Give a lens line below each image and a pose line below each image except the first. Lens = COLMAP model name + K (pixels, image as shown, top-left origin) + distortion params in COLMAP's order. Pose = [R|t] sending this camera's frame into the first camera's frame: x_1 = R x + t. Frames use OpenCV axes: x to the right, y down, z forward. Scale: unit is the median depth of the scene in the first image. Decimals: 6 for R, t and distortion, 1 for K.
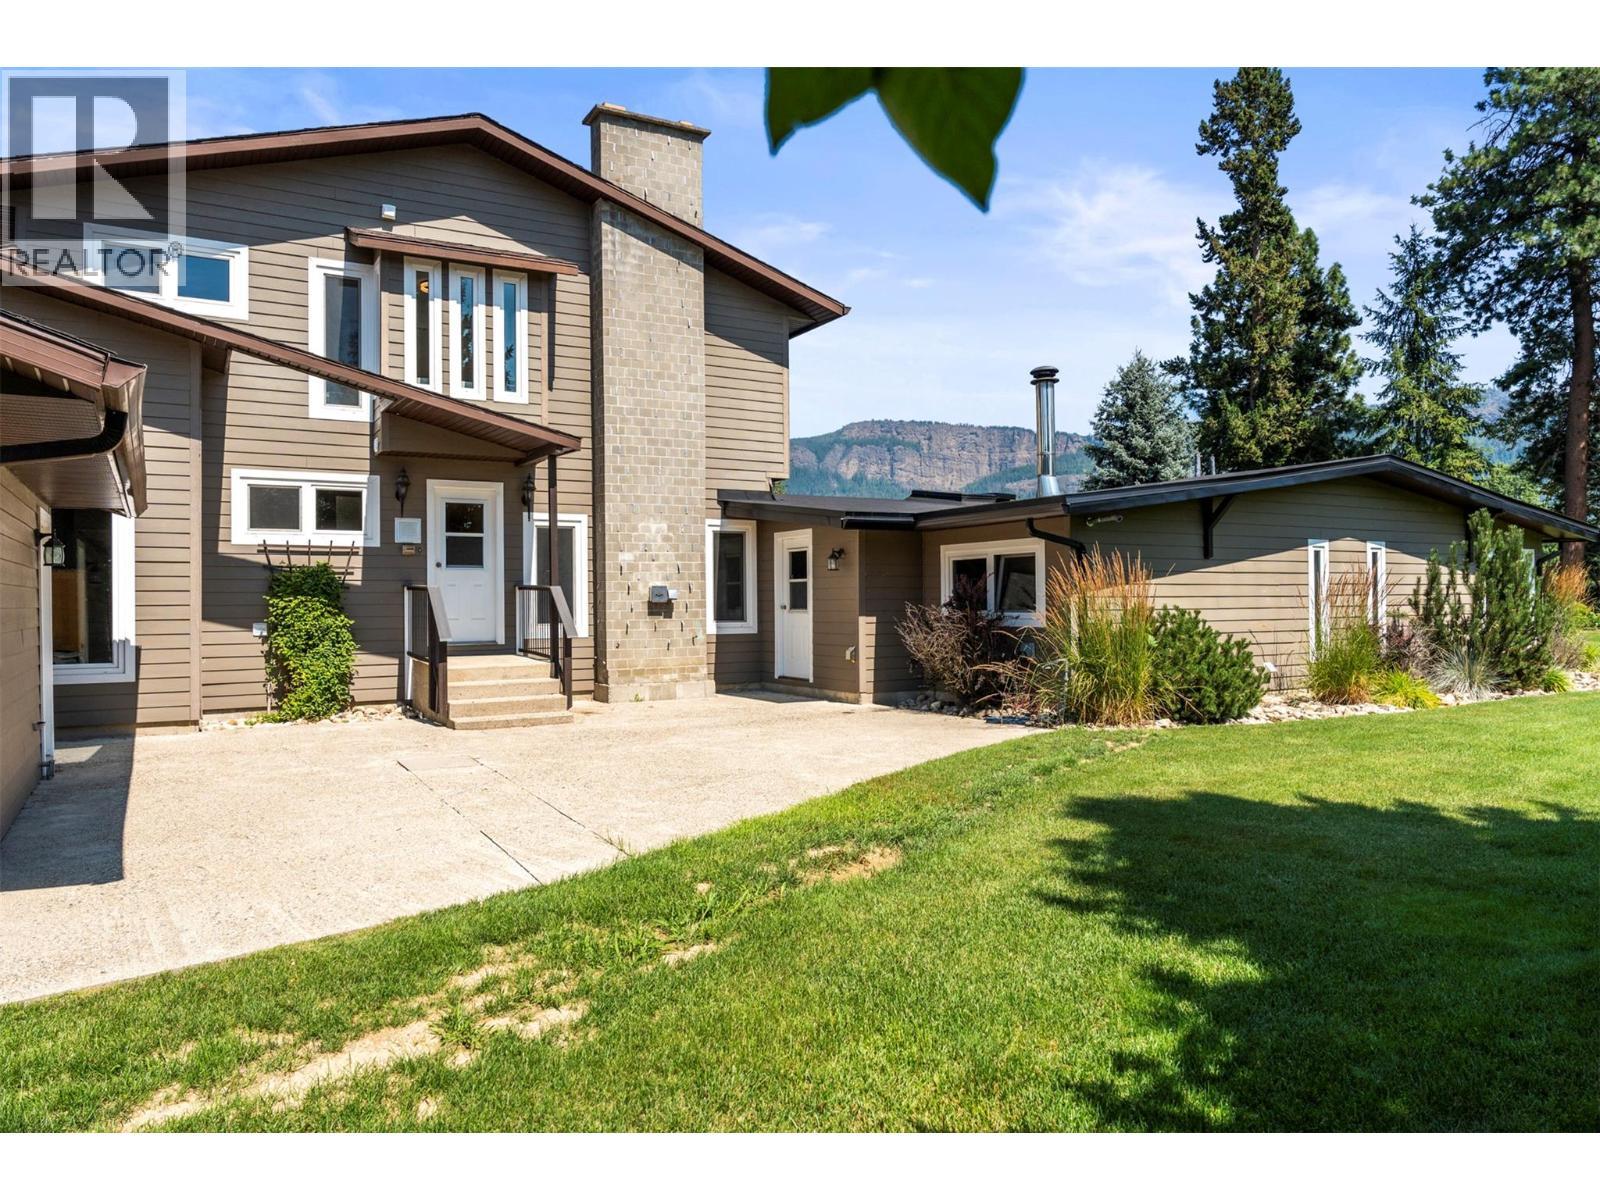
lens RADIAL K [[1192.4, 0, 799.7], [0, 1192.4, 580.3], [0, 0, 1]] dist [-0.003936, -0.001112]
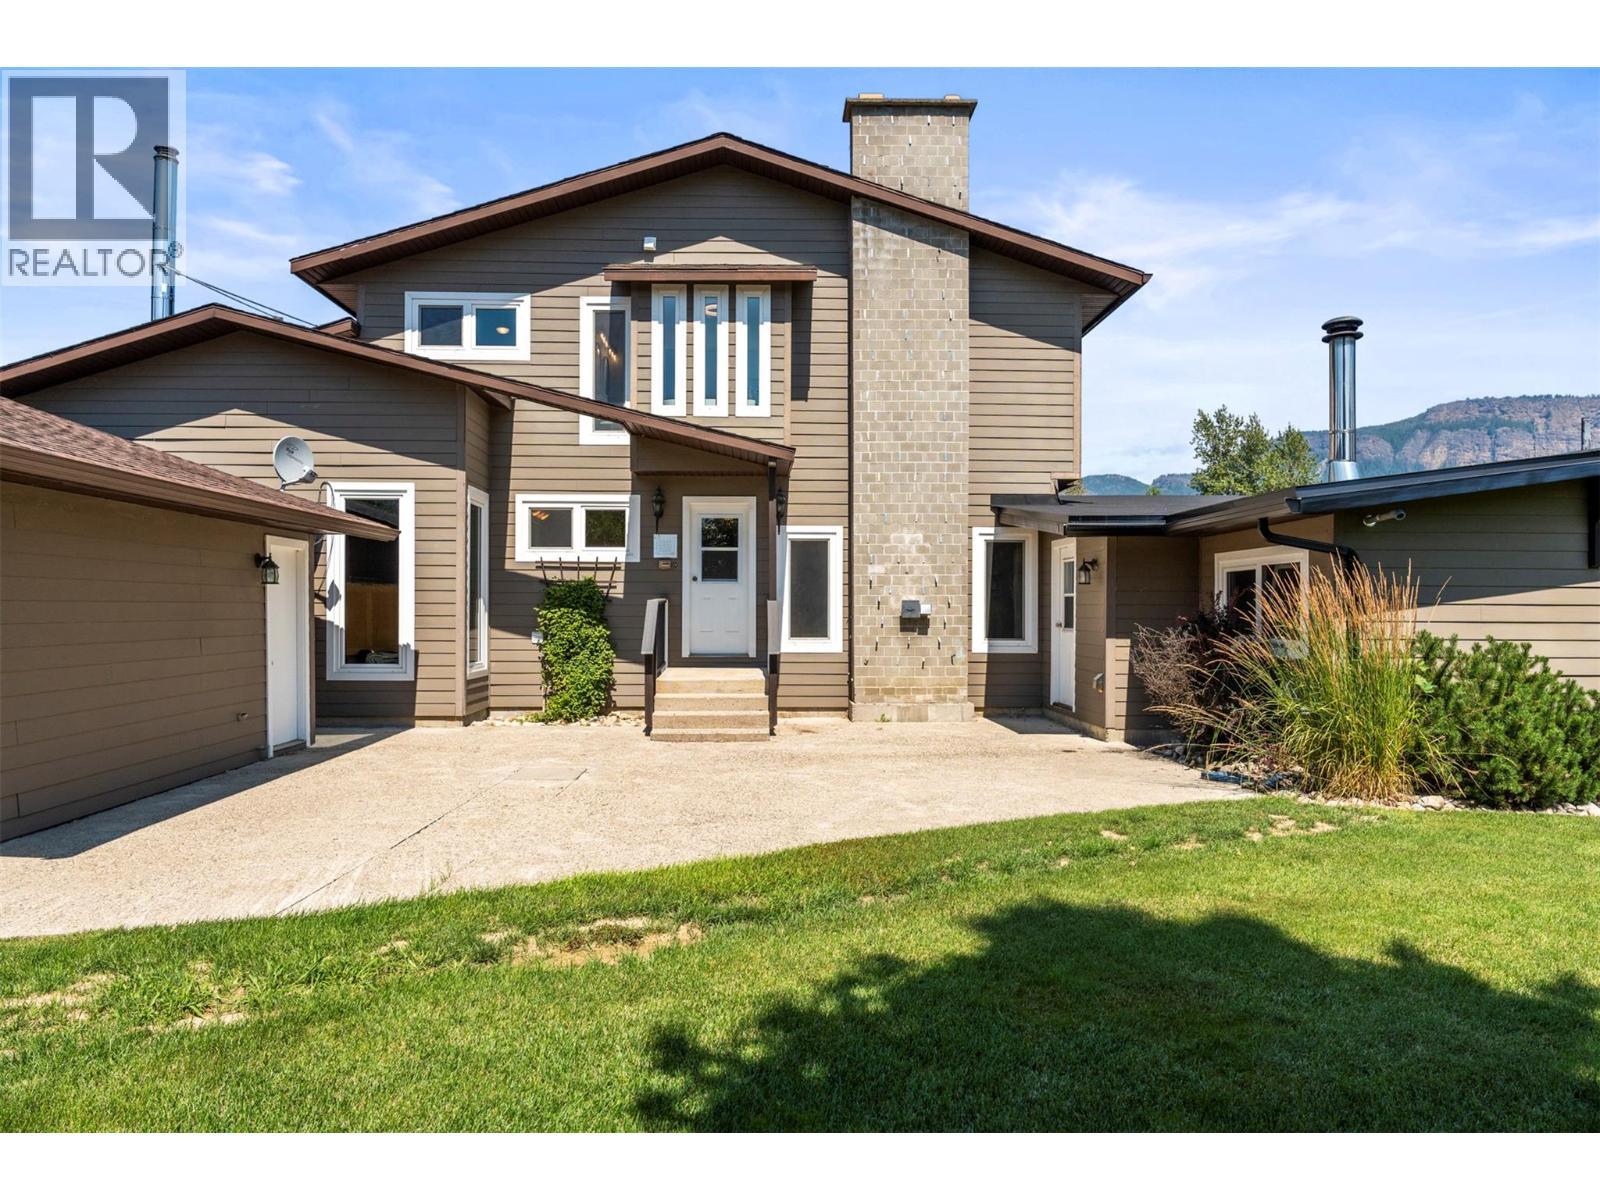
lens RADIAL K [[1153.2, 0, 774.1], [0, 1153.2, 601.9], [0, 0, 1]] dist [-0.001097, 0.000130]
pose [[0.856502, 0.008662, -0.516072, 0.268573], [-0.001046, 0.999886, 0.015047, -0.007888], [0.516143, -0.012348, 0.856413, 0.173330]]
